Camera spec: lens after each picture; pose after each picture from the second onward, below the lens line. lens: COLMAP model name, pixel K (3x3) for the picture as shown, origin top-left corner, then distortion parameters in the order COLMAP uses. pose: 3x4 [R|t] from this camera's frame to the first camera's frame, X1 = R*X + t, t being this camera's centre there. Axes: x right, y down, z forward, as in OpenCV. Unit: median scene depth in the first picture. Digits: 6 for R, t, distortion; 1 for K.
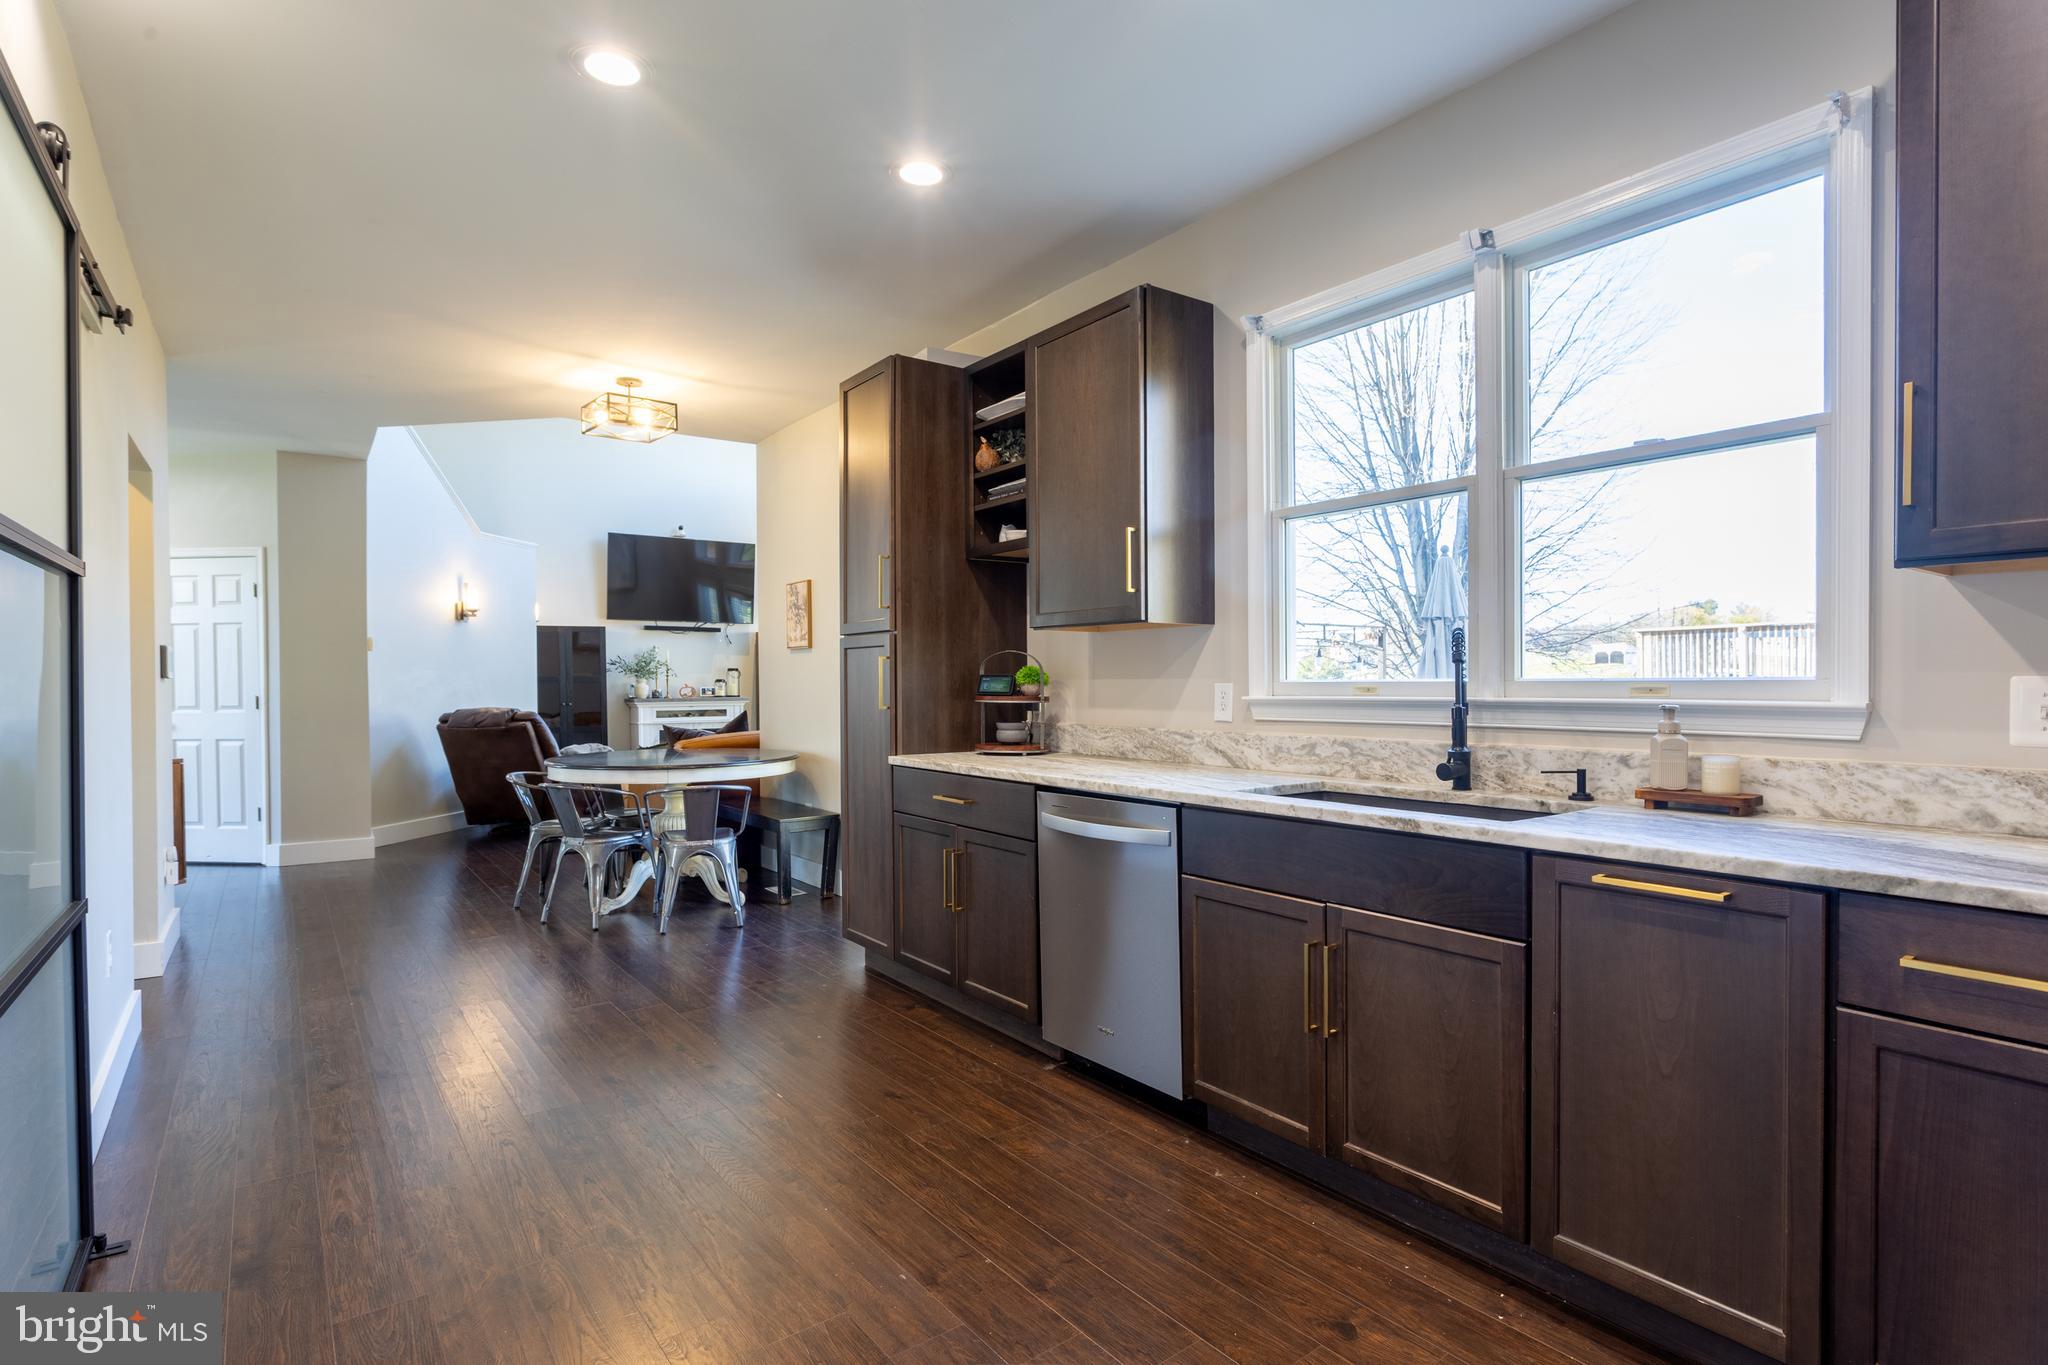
lens RADIAL K [[1009.1, 0, 1034.7], [0, 1009.1, 688.3], [0, 0, 1]] dist [-0.011771, 0.004199]
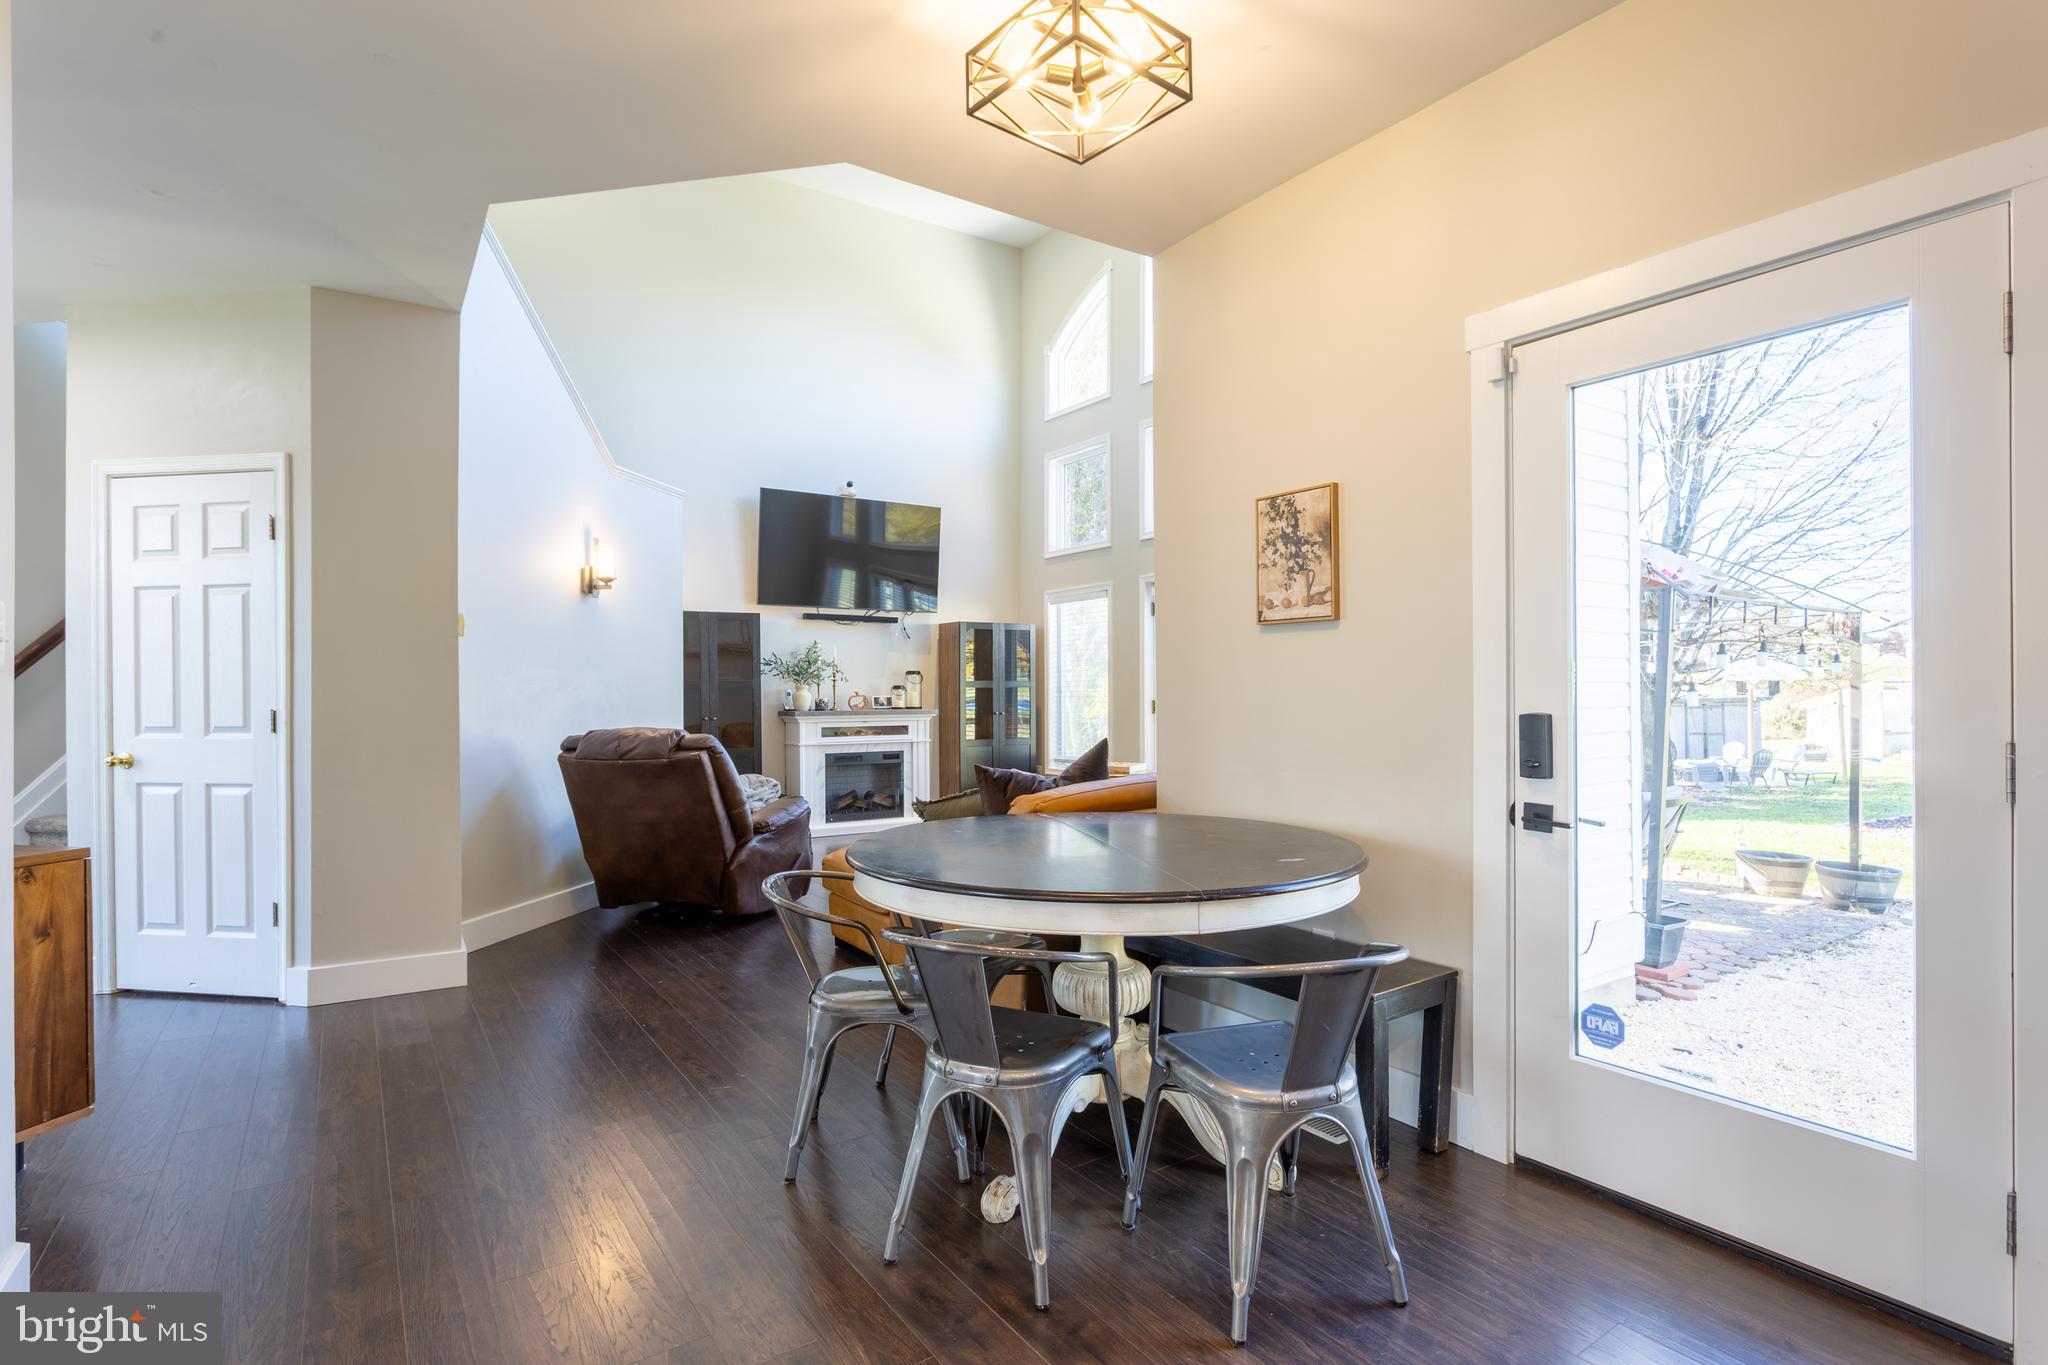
lens RADIAL K [[1009.1, 0, 1037.9], [0, 1009.1, 686.2], [0, 0, 1]] dist [-0.011771, 0.004199]
pose [[0.999080, 0.002448, -0.042814, -0.308826], [-0.002898, 0.999941, -0.010460, -0.001375], [0.042786, 0.010574, 0.999028, 0.439501]]
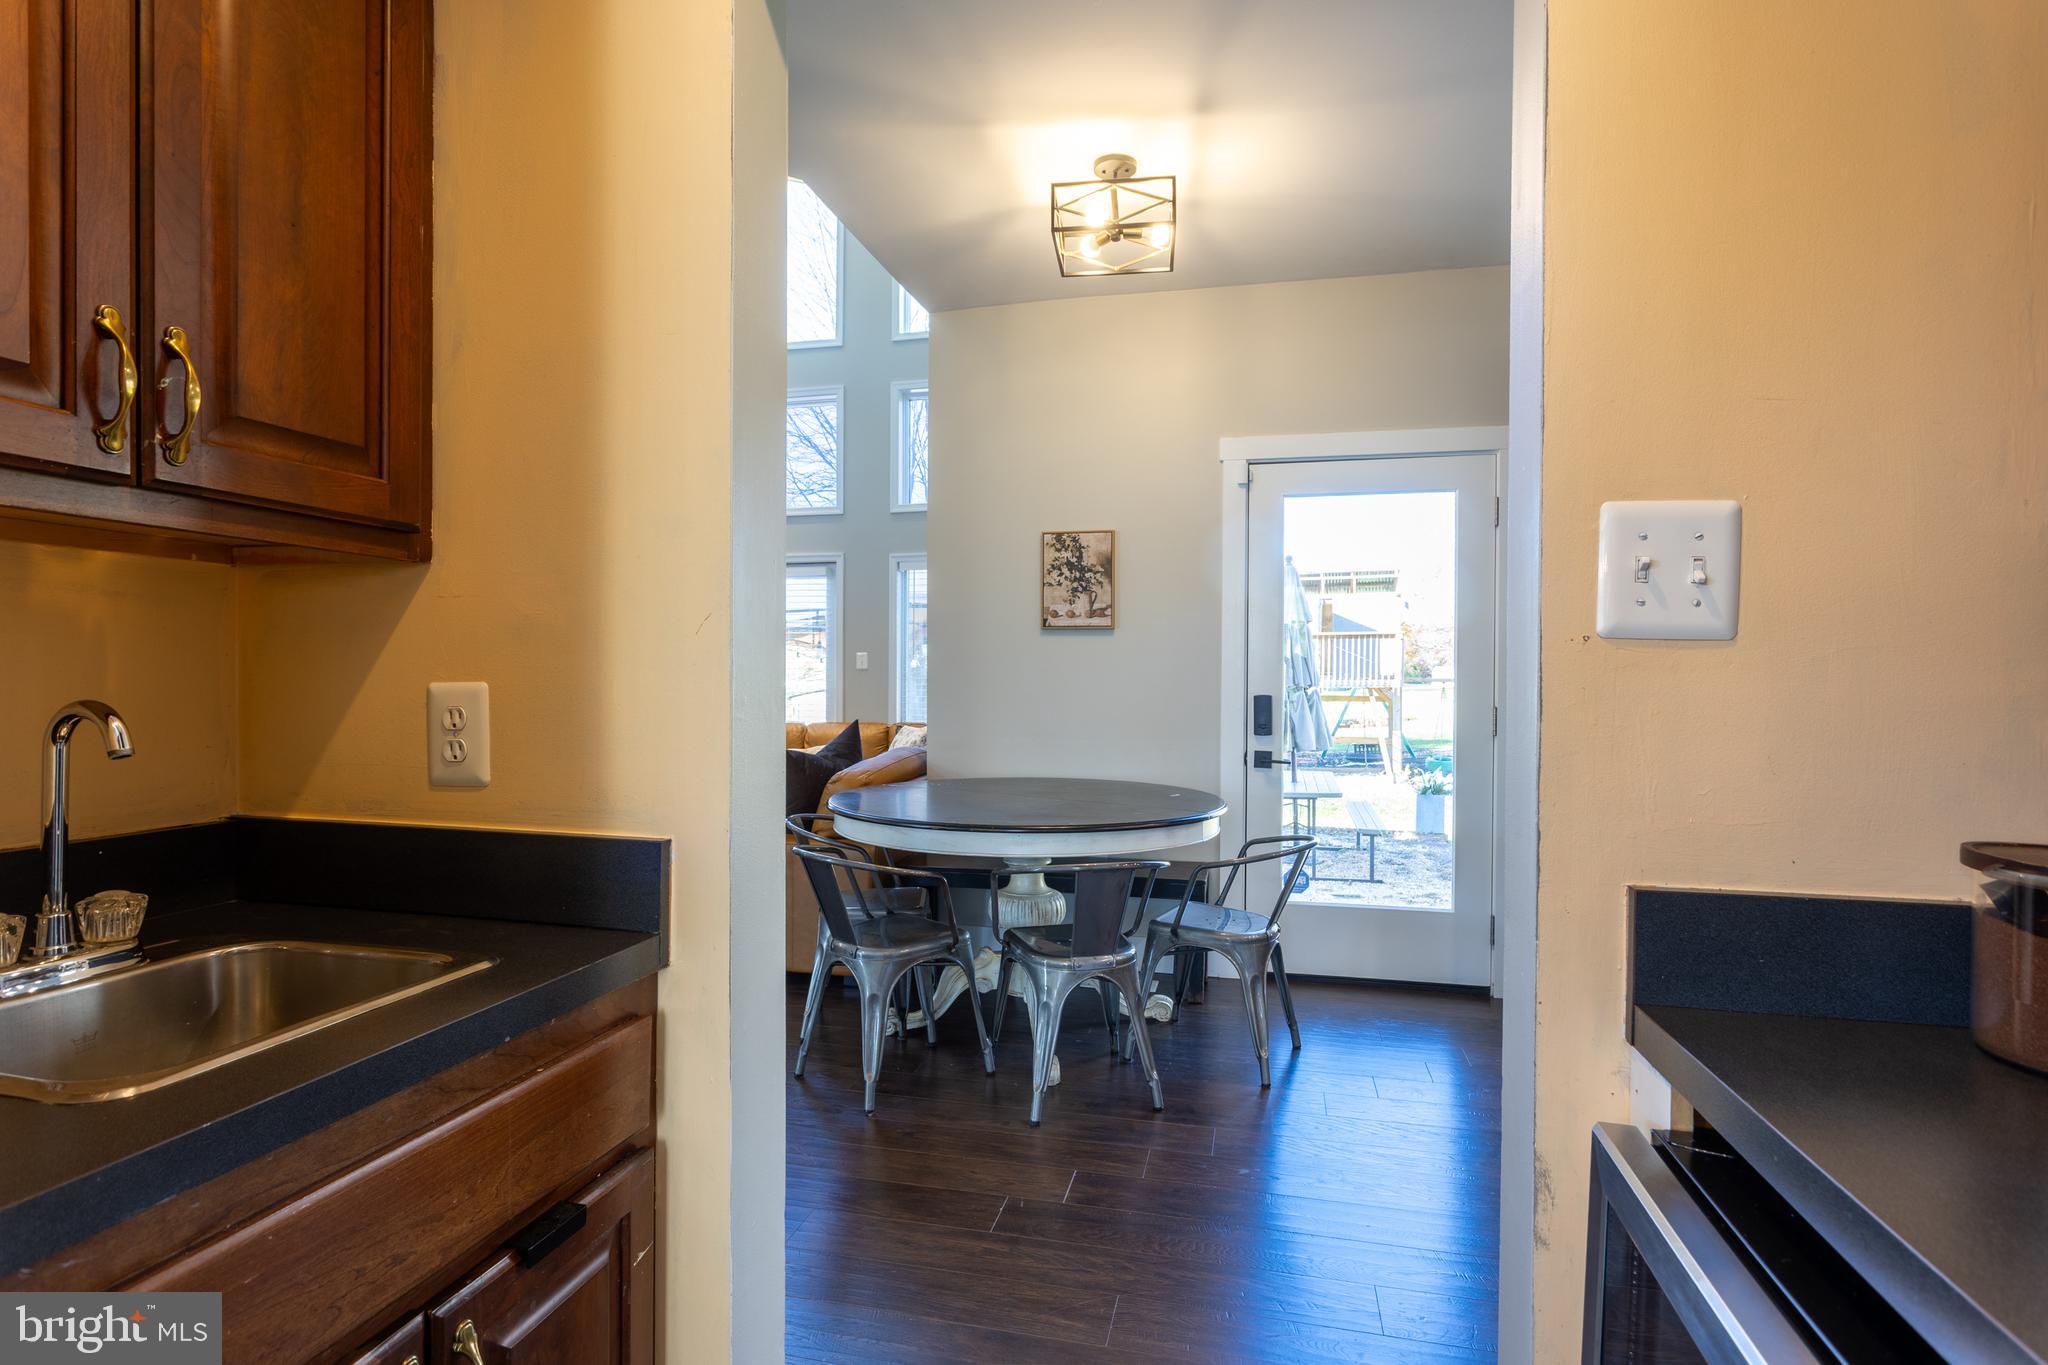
lens RADIAL K [[1009.1, 0, 1033.7], [0, 1009.1, 683.5], [0, 0, 1]] dist [-0.011771, 0.004199]
pose [[0.770967, 0.009517, 0.636804, -0.625820], [-0.007245, 0.999955, -0.006172, 0.002005], [-0.636833, 0.000145, 0.771001, 0.442382]]
